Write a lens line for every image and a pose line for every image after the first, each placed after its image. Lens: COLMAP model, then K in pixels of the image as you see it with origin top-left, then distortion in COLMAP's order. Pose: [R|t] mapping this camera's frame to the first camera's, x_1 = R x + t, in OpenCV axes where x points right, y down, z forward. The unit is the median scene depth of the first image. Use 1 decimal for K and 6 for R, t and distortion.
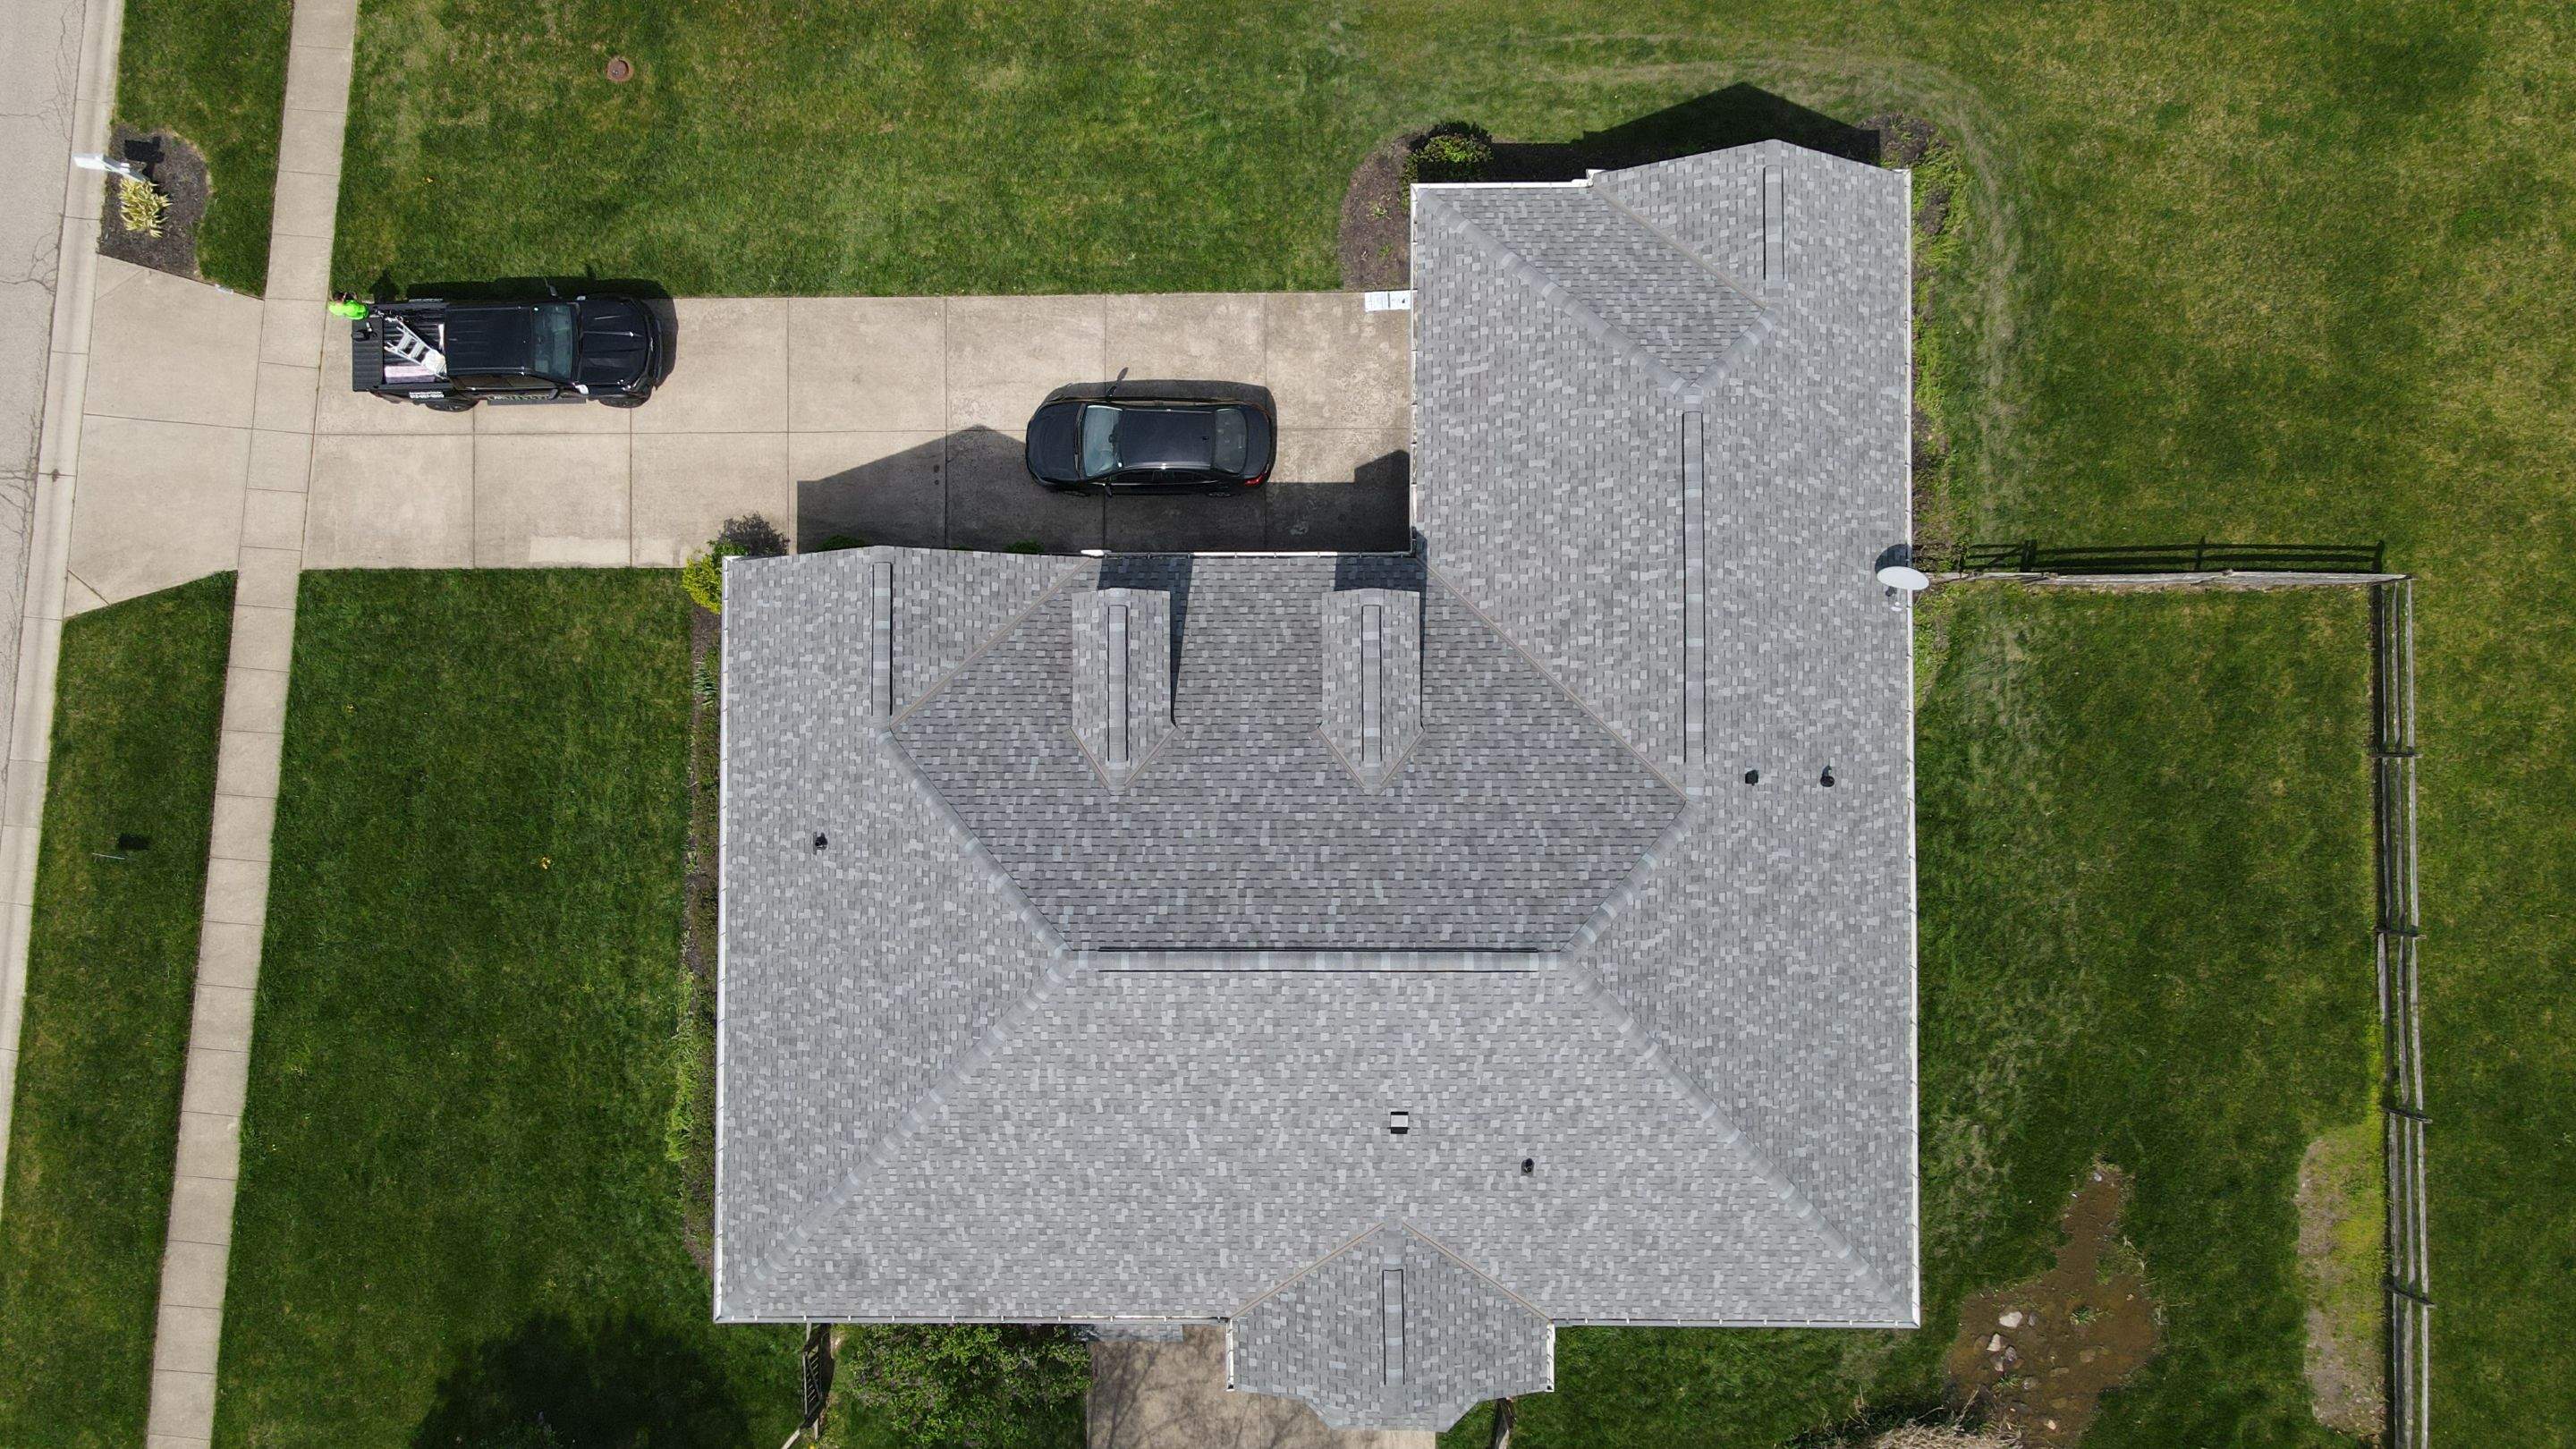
lens RADIAL K [[1890.2, 0, 1281.7], [0, 1890.2, 720.3], [0, 0, 1]] dist [-0.001797, 0.046565]
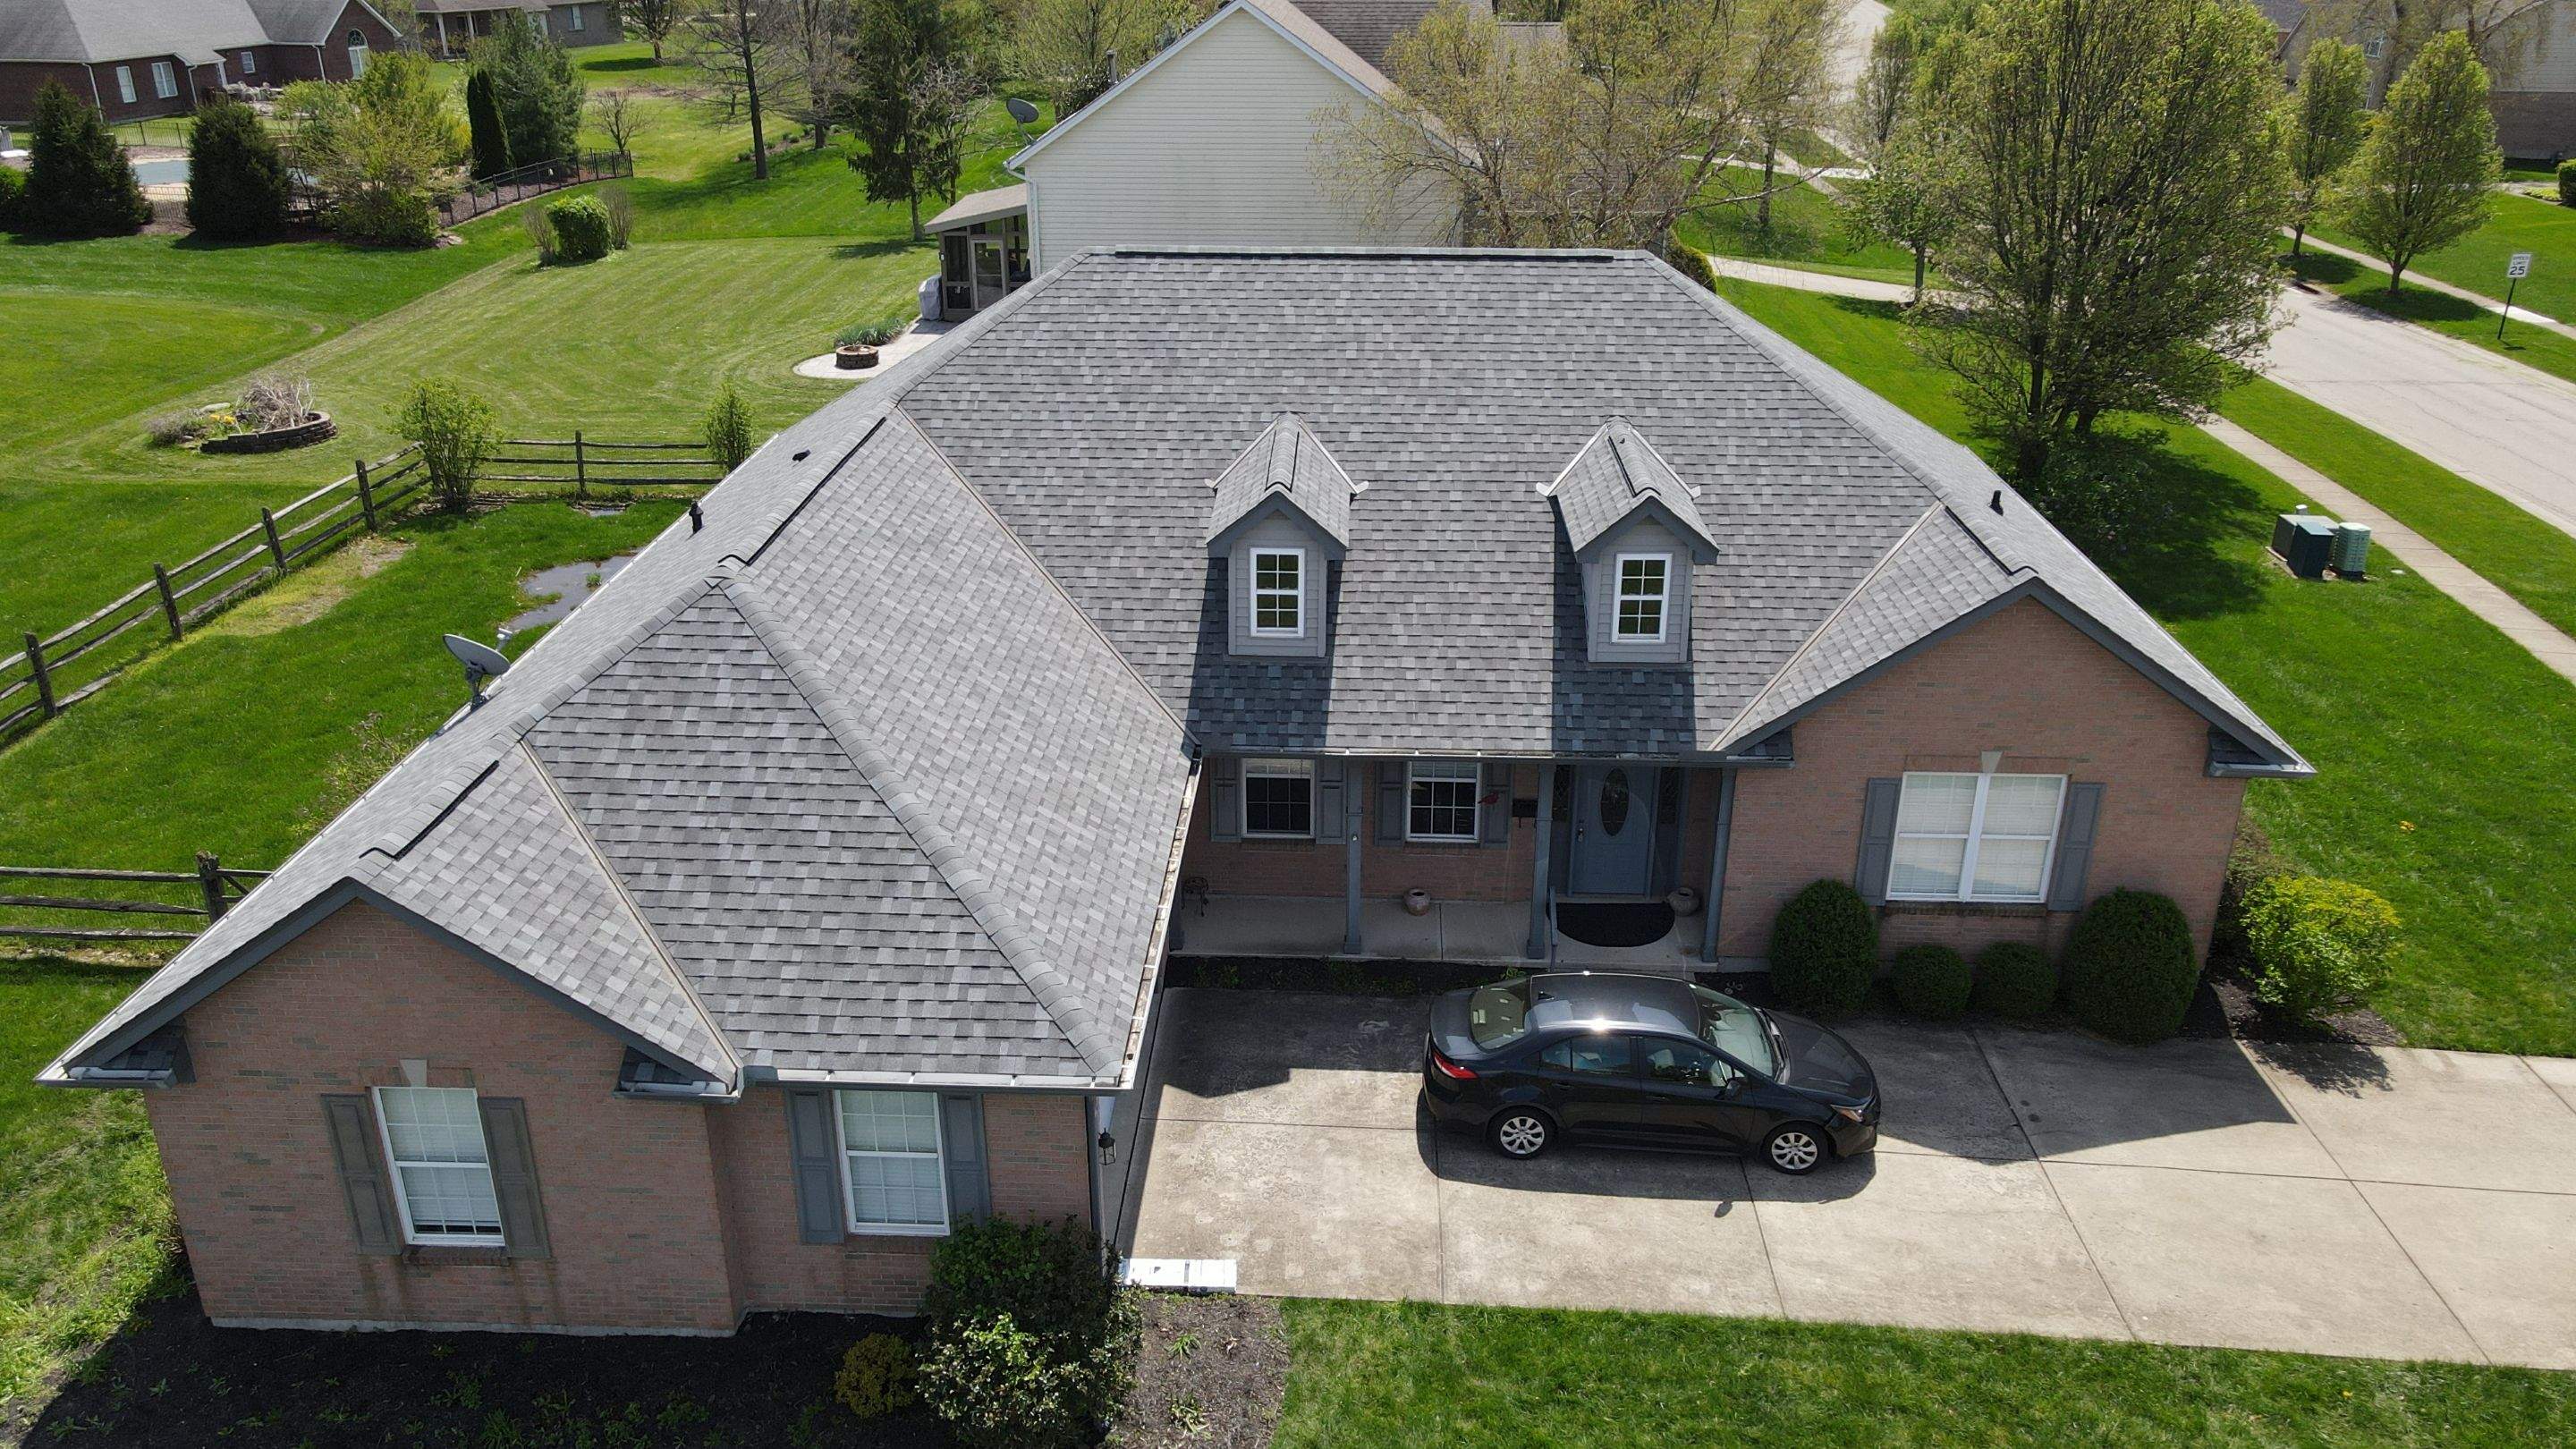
lens RADIAL K [[1882.9, 0, 1283.2], [0, 1882.9, 725.5], [0, 0, 1]] dist [0.017004, 0.007803]
pose [[-0.998885, -0.007024, 0.046693, 0.012229], [0.045945, -0.372703, 0.926813, -0.698879], [0.010893, 0.927924, 0.372610, 0.787840]]
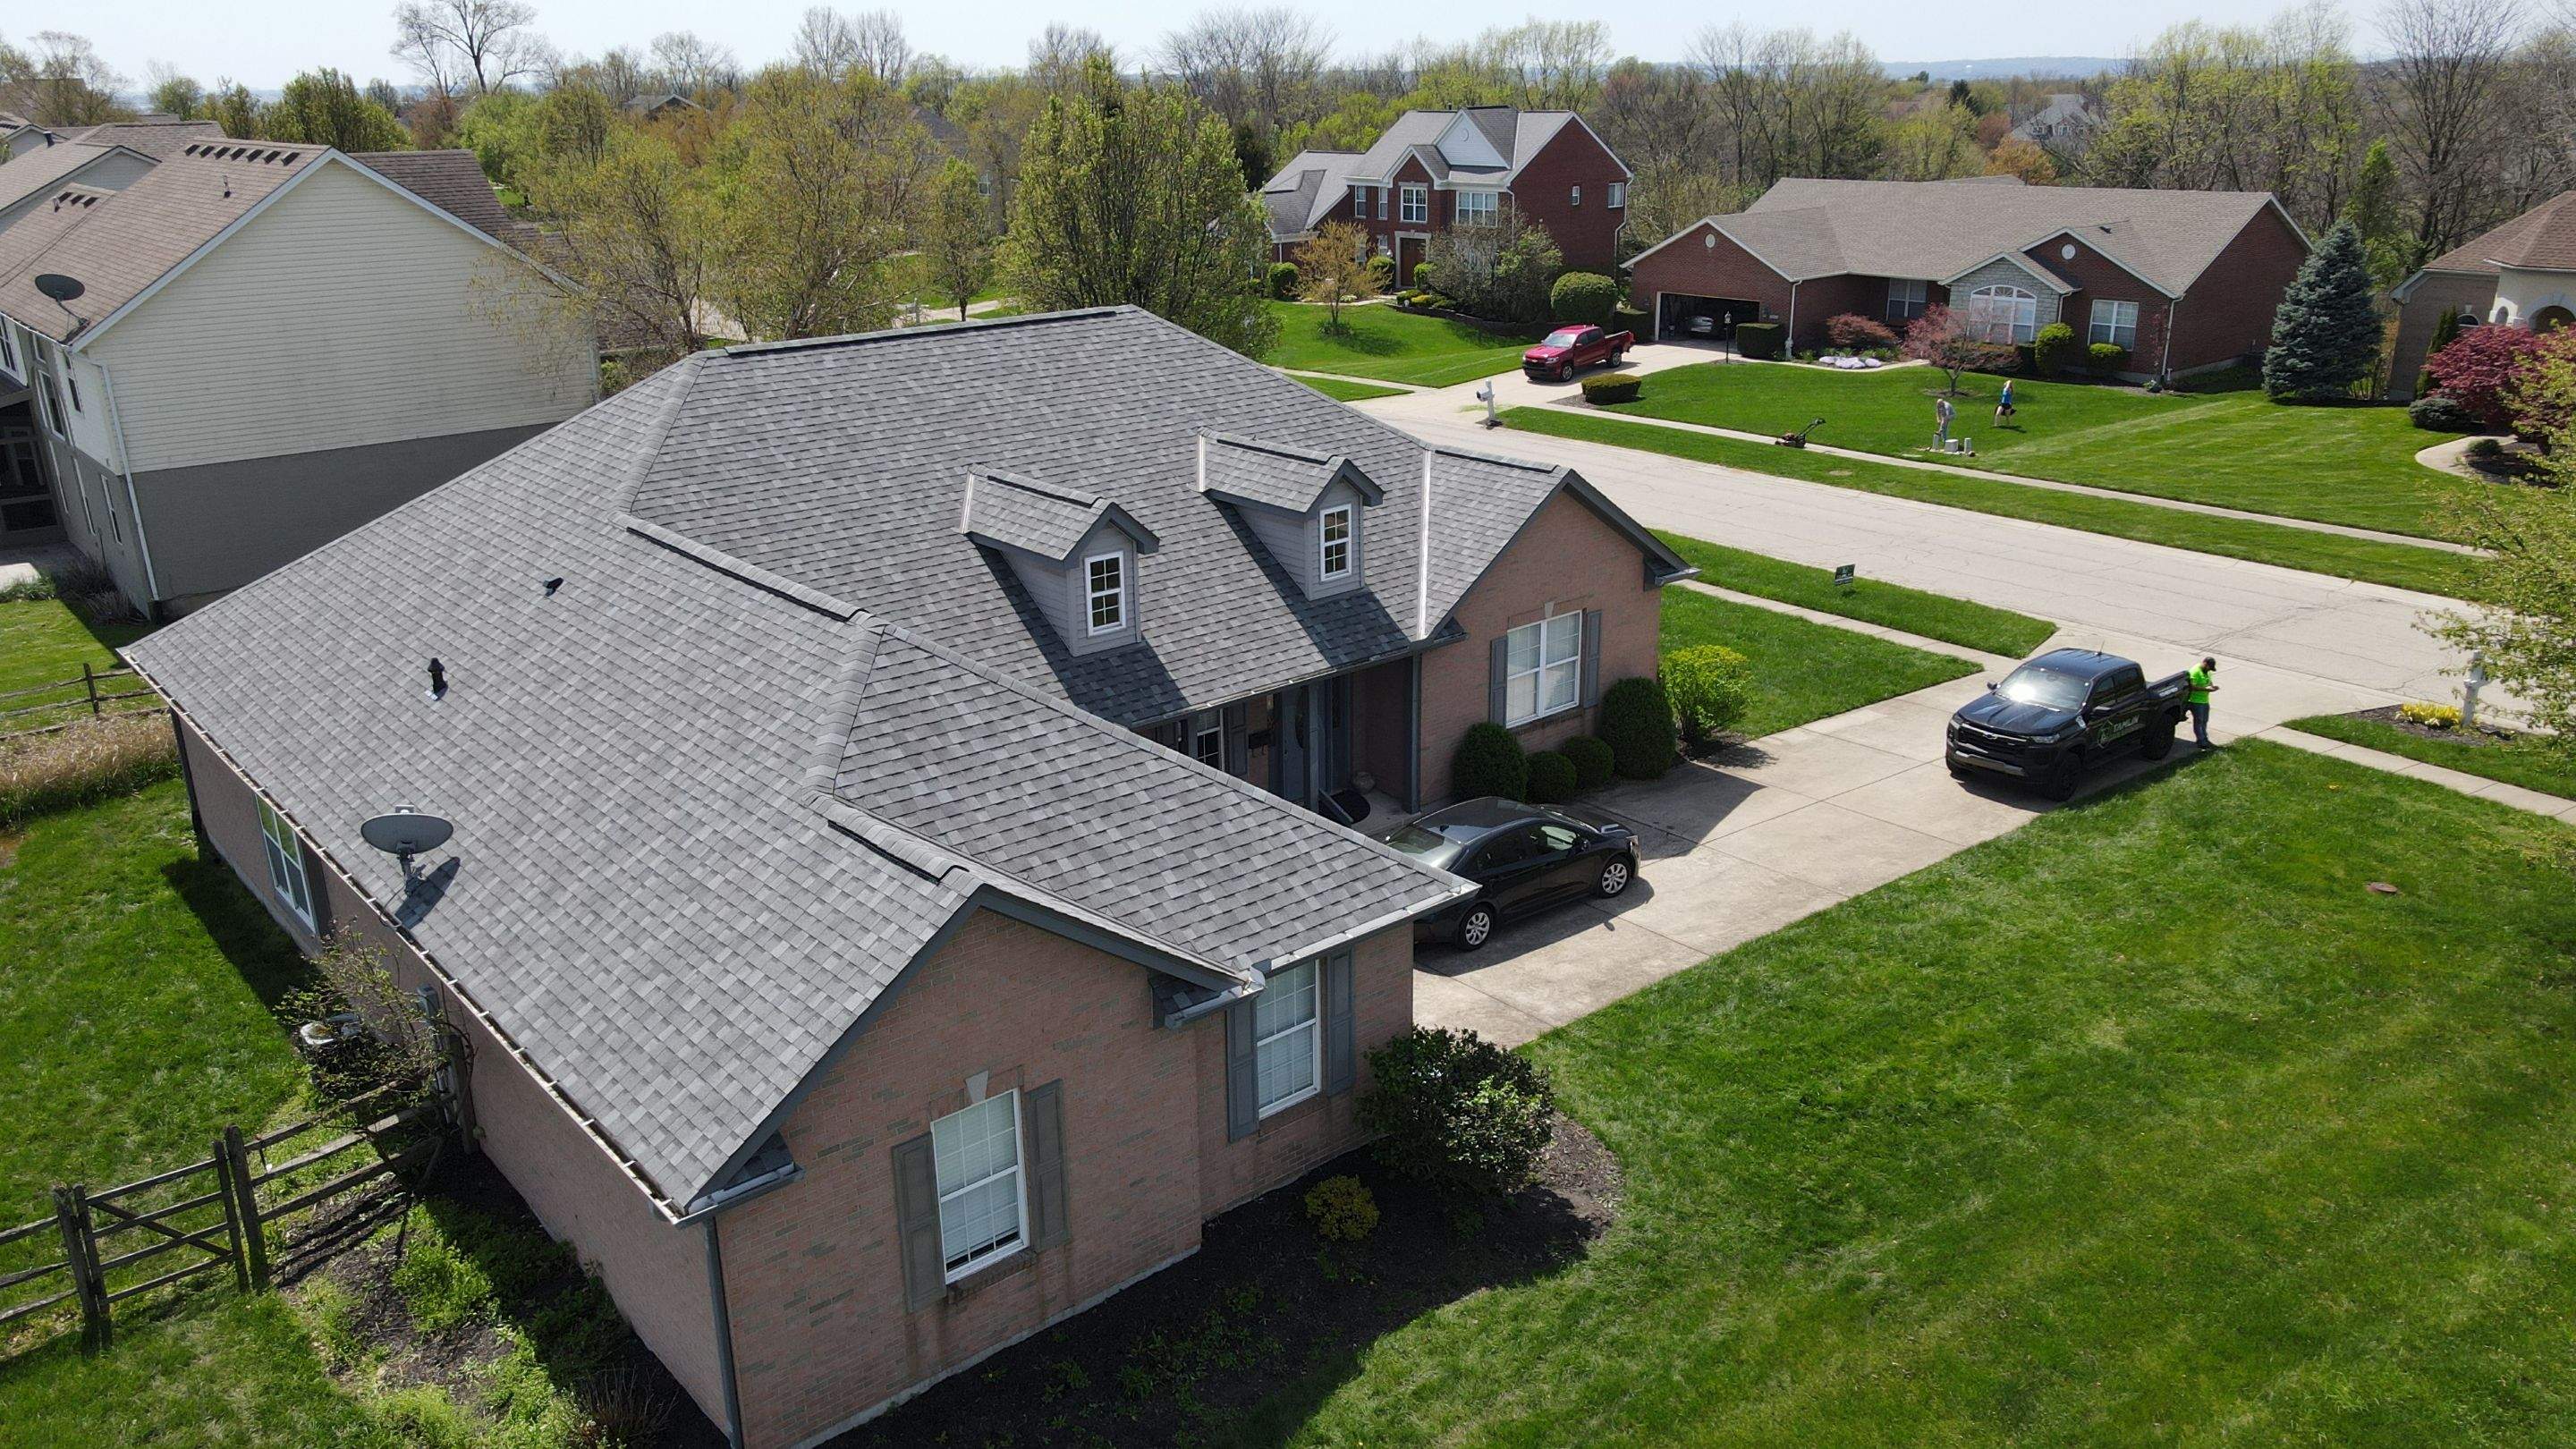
lens RADIAL K [[1890.2, 0, 1281.7], [0, 1890.2, 720.3], [0, 0, 1]] dist [-0.001797, 0.046565]
pose [[-0.760602, 0.232836, -0.606030, 0.478946], [-0.647733, -0.209043, 0.732627, -0.692539], [0.043896, 0.949783, 0.309814, 0.804137]]
